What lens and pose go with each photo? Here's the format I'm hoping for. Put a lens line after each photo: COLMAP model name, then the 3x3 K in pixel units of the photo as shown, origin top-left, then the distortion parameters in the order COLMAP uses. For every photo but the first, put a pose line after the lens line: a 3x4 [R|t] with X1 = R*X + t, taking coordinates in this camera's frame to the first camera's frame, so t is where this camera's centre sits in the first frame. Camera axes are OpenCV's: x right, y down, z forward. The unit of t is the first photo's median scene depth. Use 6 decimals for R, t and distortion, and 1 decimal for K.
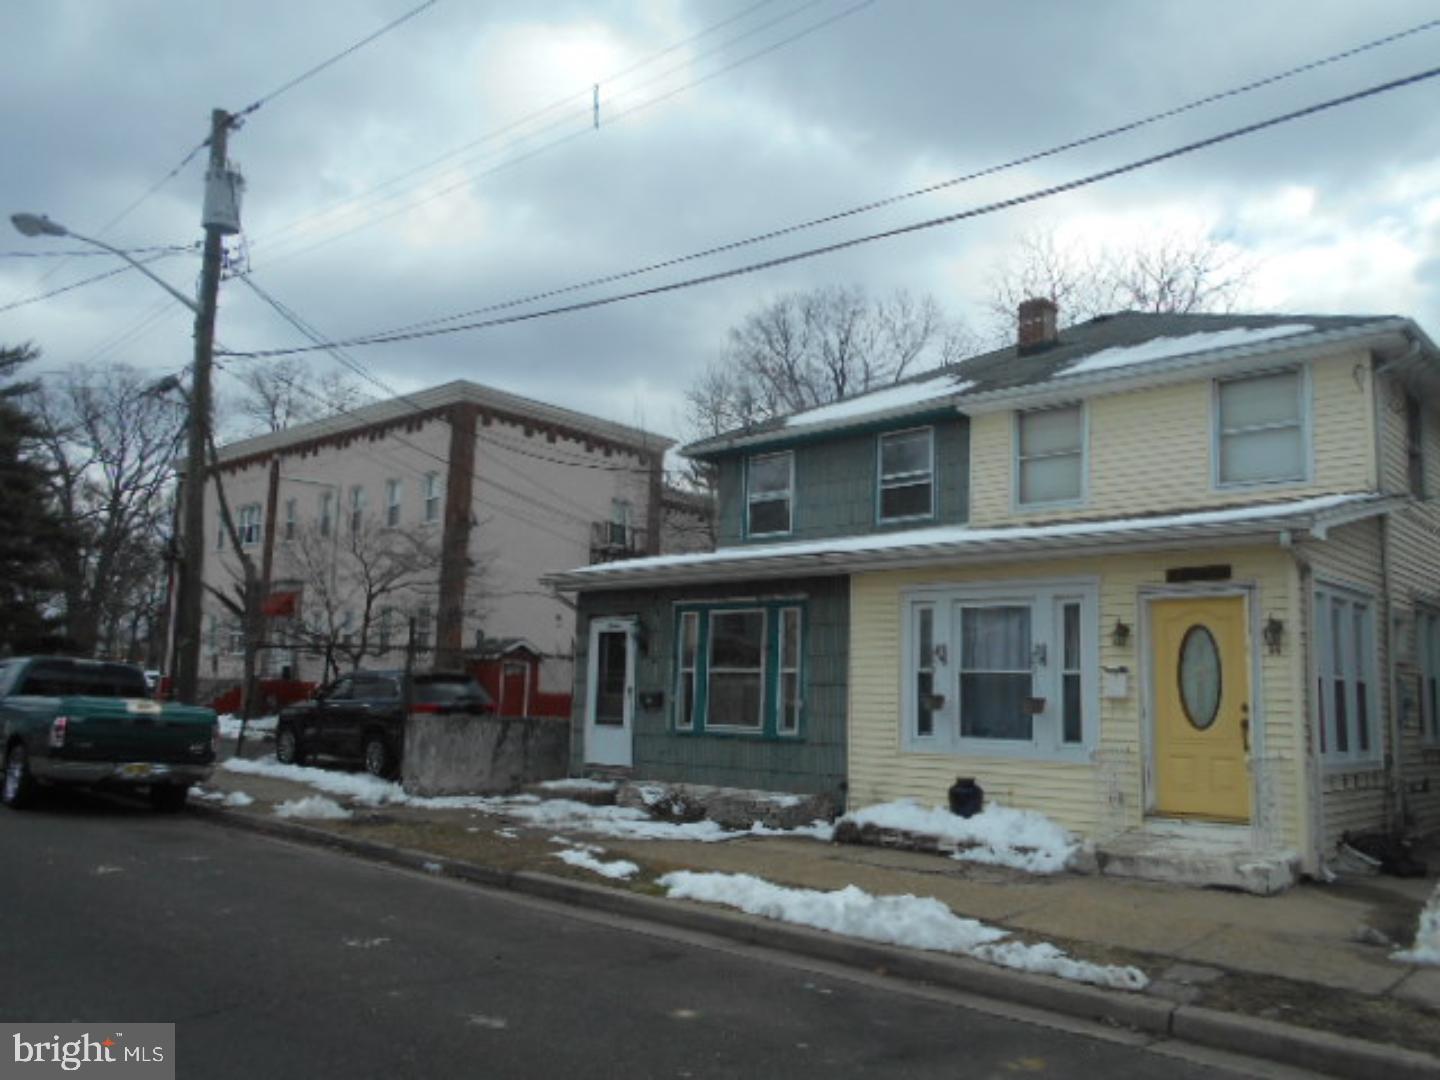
lens RADIAL K [[1119.1, 0, 720.0], [0, 1119.1, 548.3], [0, 0, 1]] dist [-0.028331, -0.005107]
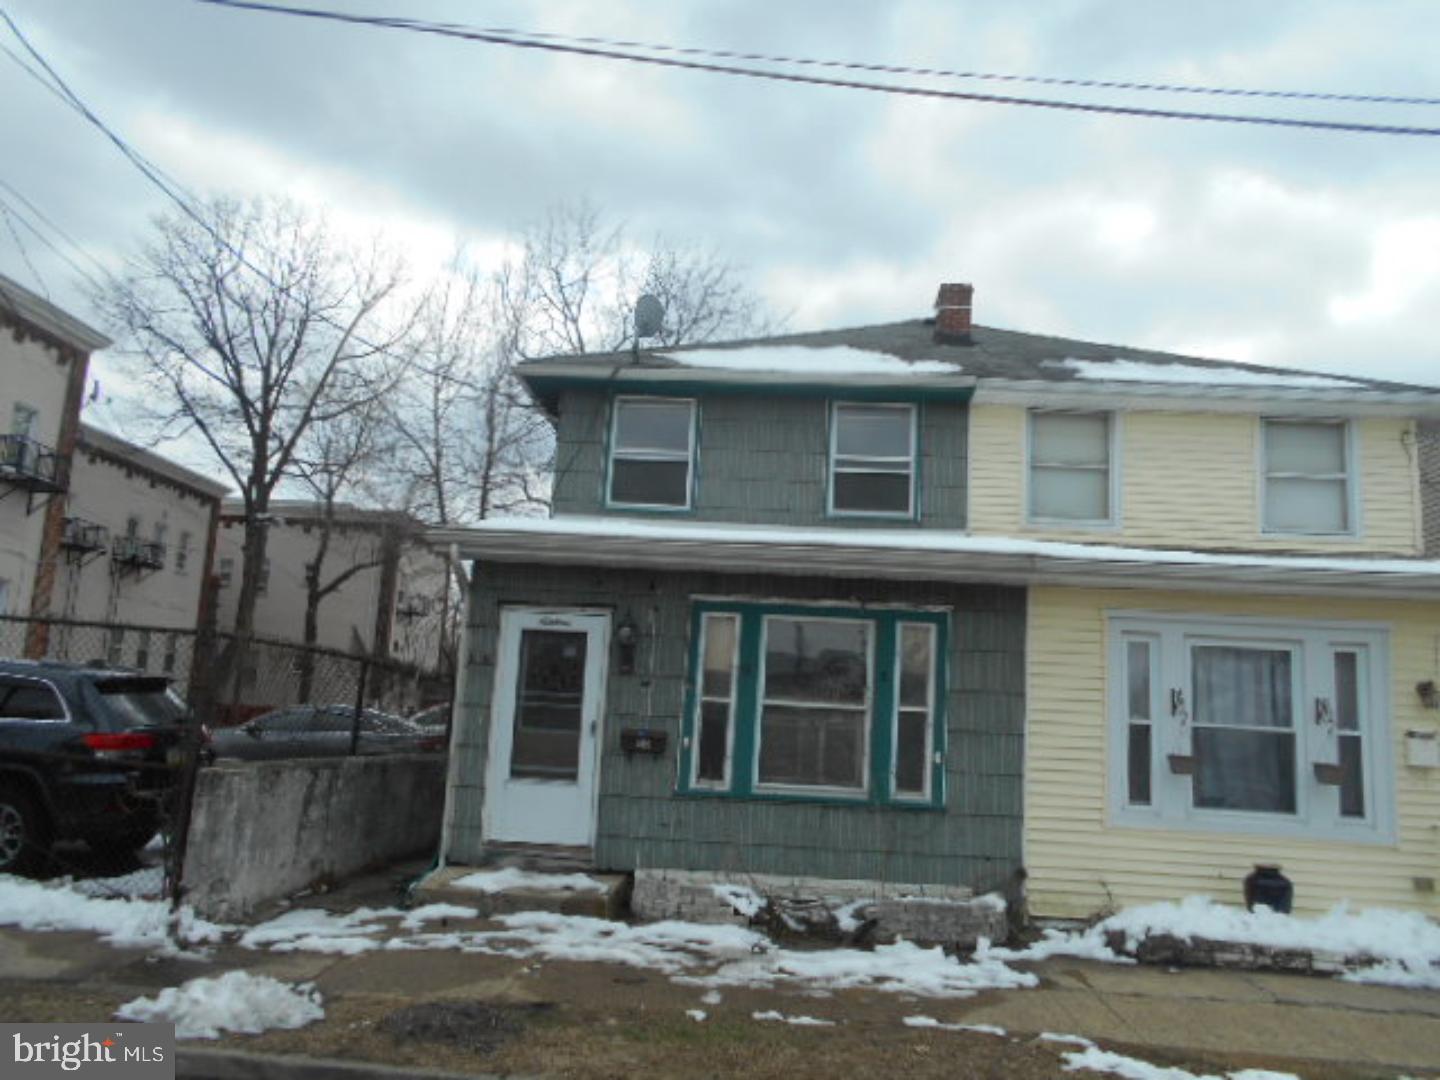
lens RADIAL K [[1129.8, 0, 720.0], [0, 1129.8, 540.0], [0, 0, 1]] dist [0.004627, 0.005142]
pose [[0.775211, 0.116942, 0.620784, -0.470114], [-0.116057, 0.992354, -0.042010, 0.043804], [-0.620950, -0.039480, 0.782855, 0.488031]]
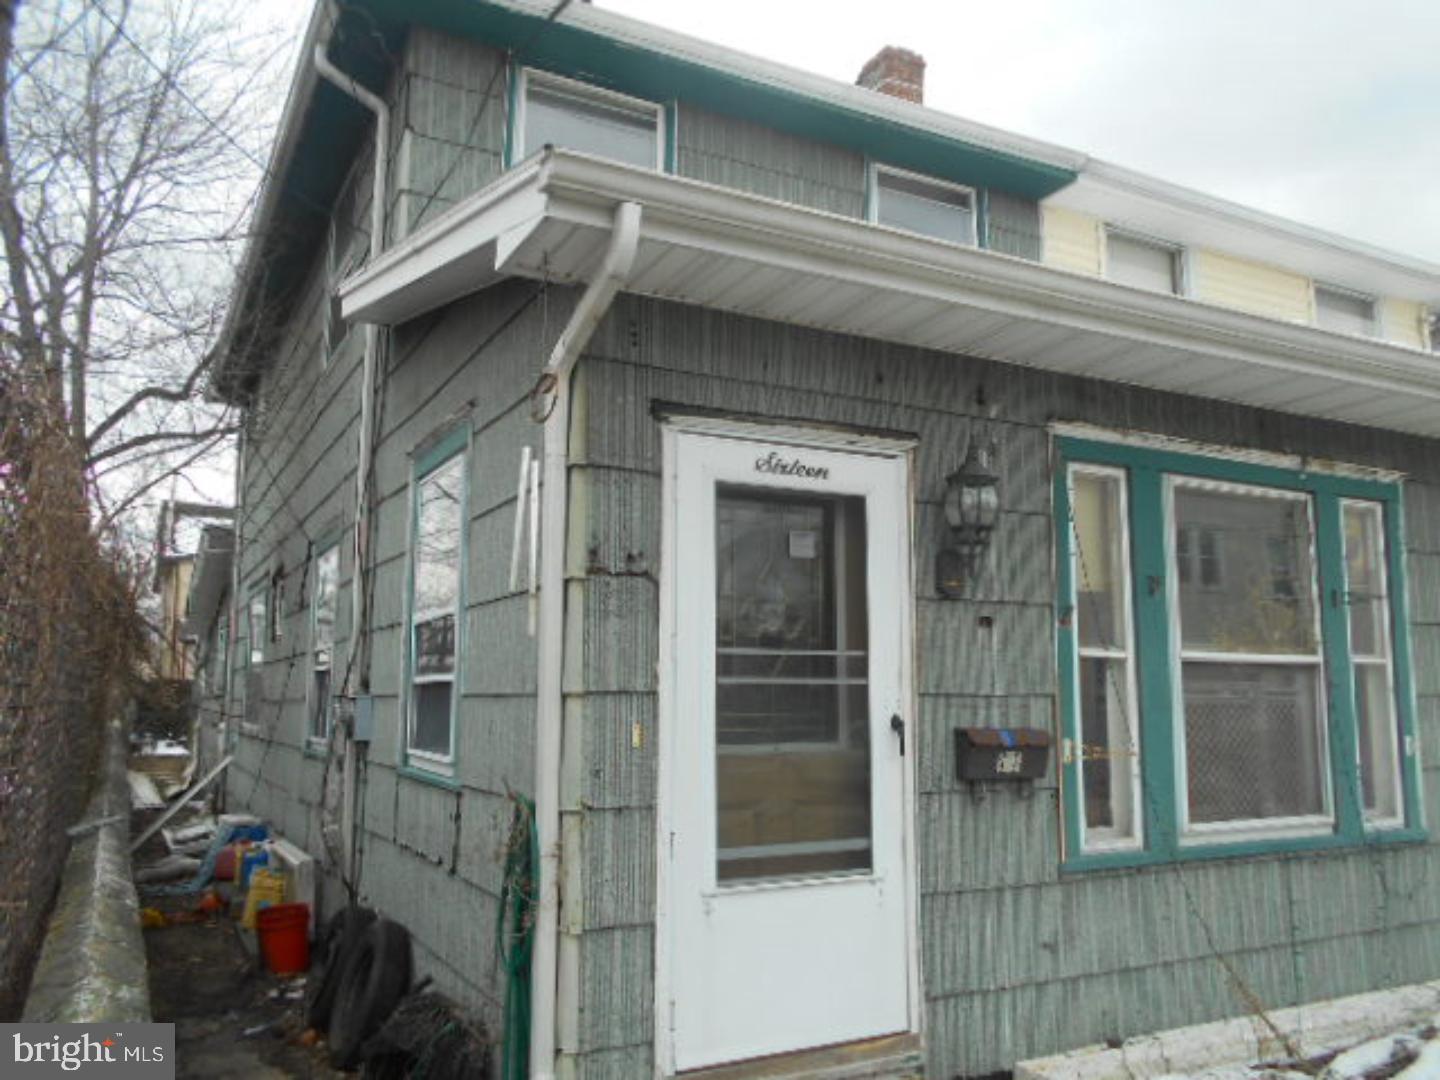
lens RADIAL K [[1129.8, 0, 720.0], [0, 1129.8, 540.0], [0, 0, 1]] dist [0.004627, 0.005142]
pose [[0.338600, 0.100307, 0.935569, -0.367012], [-0.119935, 0.990792, -0.062820, 0.113734], [-0.933255, -0.090937, 0.347513, 1.021769]]
